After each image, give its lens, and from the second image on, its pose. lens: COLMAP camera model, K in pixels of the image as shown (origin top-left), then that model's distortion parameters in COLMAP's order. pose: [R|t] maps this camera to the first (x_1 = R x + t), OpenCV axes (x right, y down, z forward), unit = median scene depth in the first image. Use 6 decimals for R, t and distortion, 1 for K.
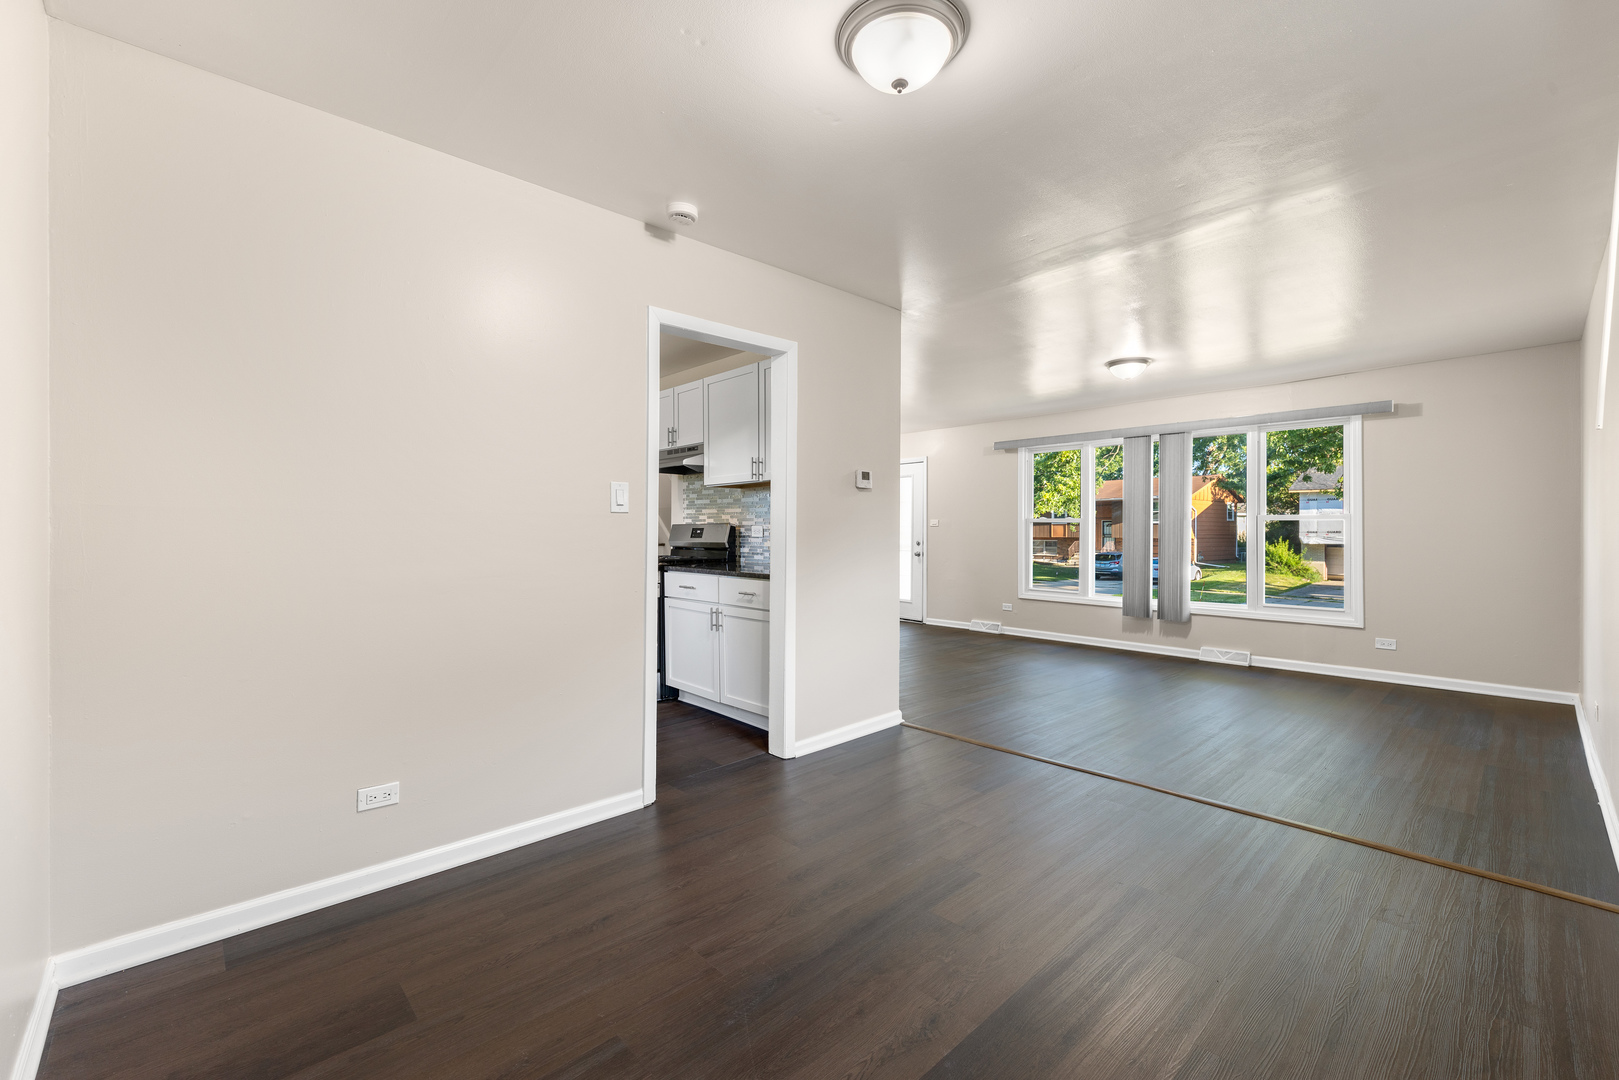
lens RADIAL K [[674.9, 0, 807.6], [0, 674.9, 532.4], [0, 0, 1]] dist [0.024238, -0.015184]
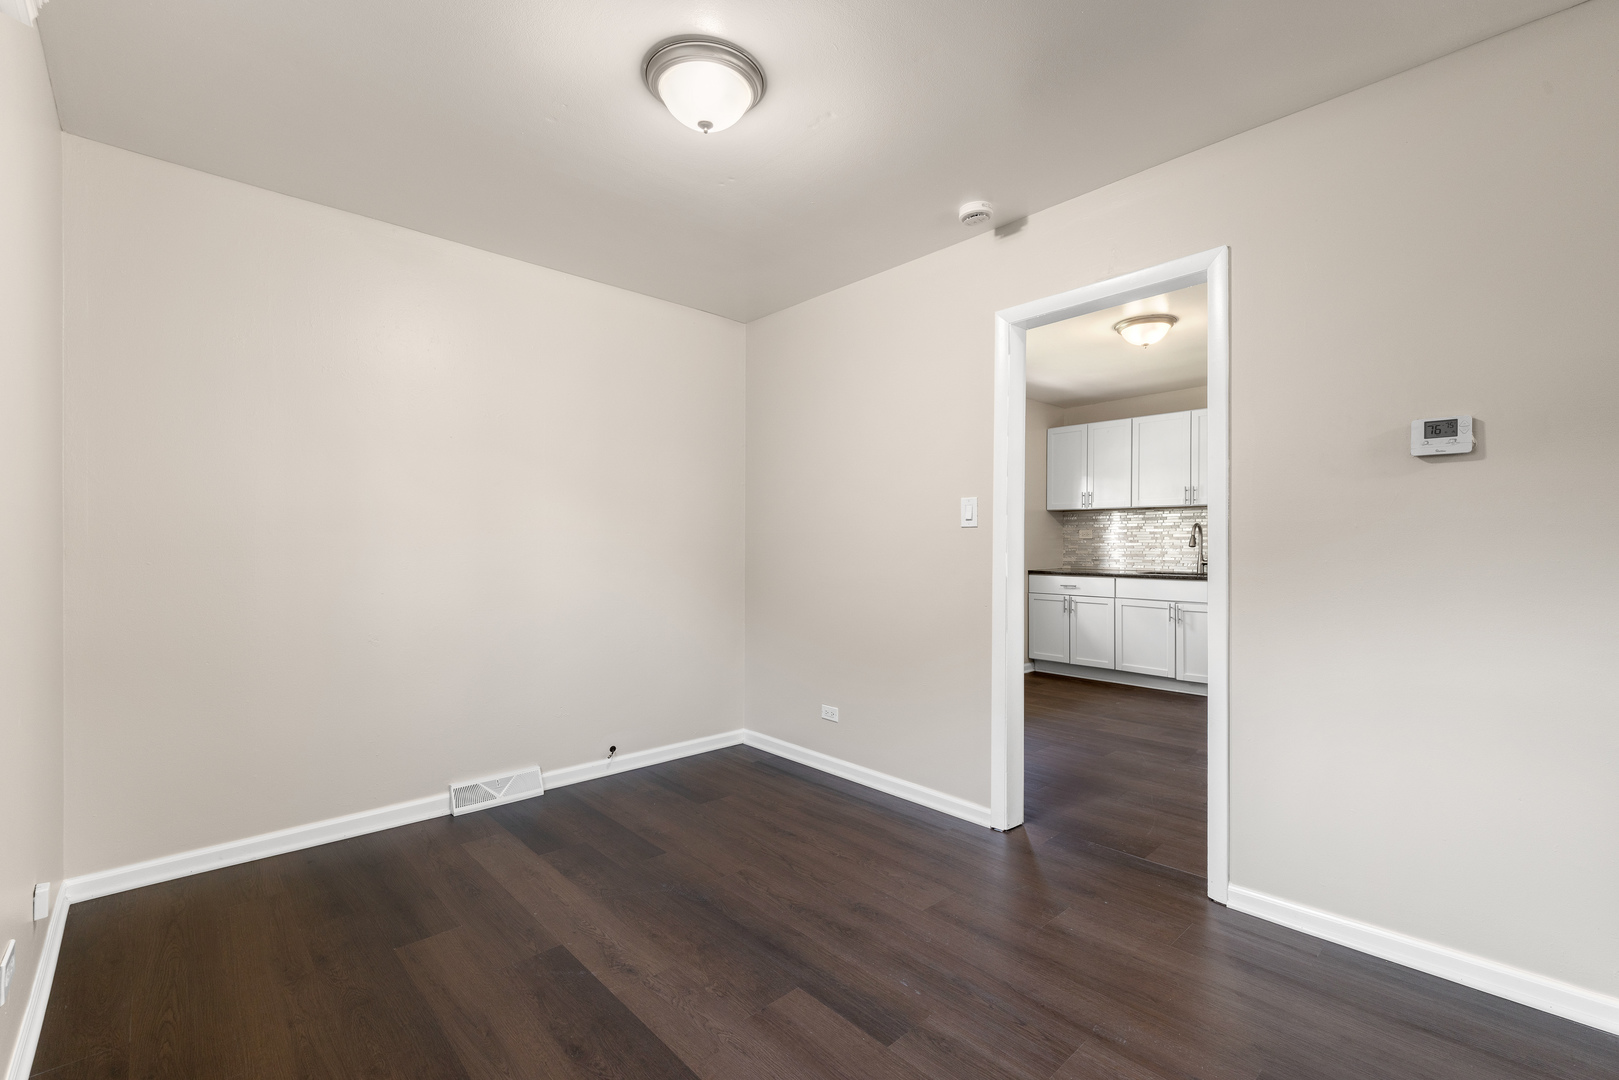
lens RADIAL K [[709.0, 0, 801.6], [0, 709.0, 542.1], [0, 0, 1]] dist [0.029176, -0.017765]
pose [[-0.014191, -0.007517, -0.999871, 0.877505], [-0.006047, 0.999954, -0.007432, 0.003504], [0.999881, 0.005941, -0.014236, 0.823909]]
